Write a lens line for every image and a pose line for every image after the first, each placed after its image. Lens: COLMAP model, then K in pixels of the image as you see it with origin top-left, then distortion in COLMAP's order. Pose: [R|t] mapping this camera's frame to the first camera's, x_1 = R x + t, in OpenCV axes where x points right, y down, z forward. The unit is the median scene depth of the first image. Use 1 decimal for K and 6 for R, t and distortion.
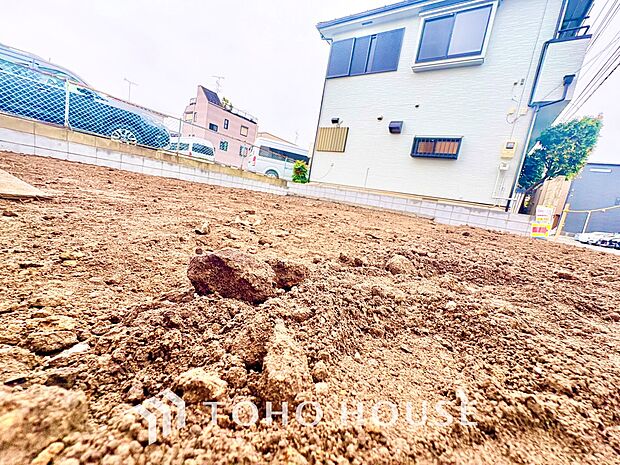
lens RADIAL K [[246.2, 0, 310.7], [0, 246.2, 233.1], [0, 0, 1]] dist [-0.001048, -0.000200]
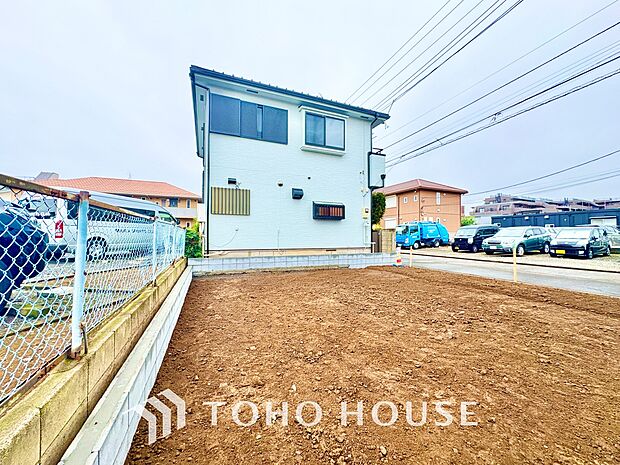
lens RADIAL K [[246.2, 0, 310.6], [0, 246.2, 233.2], [0, 0, 1]] dist [-0.001048, -0.000200]
pose [[0.545611, -0.156141, 0.823364, -0.594718], [0.205826, 0.977363, 0.048952, -0.297449], [-0.812370, 0.142761, 0.565398, 0.332215]]
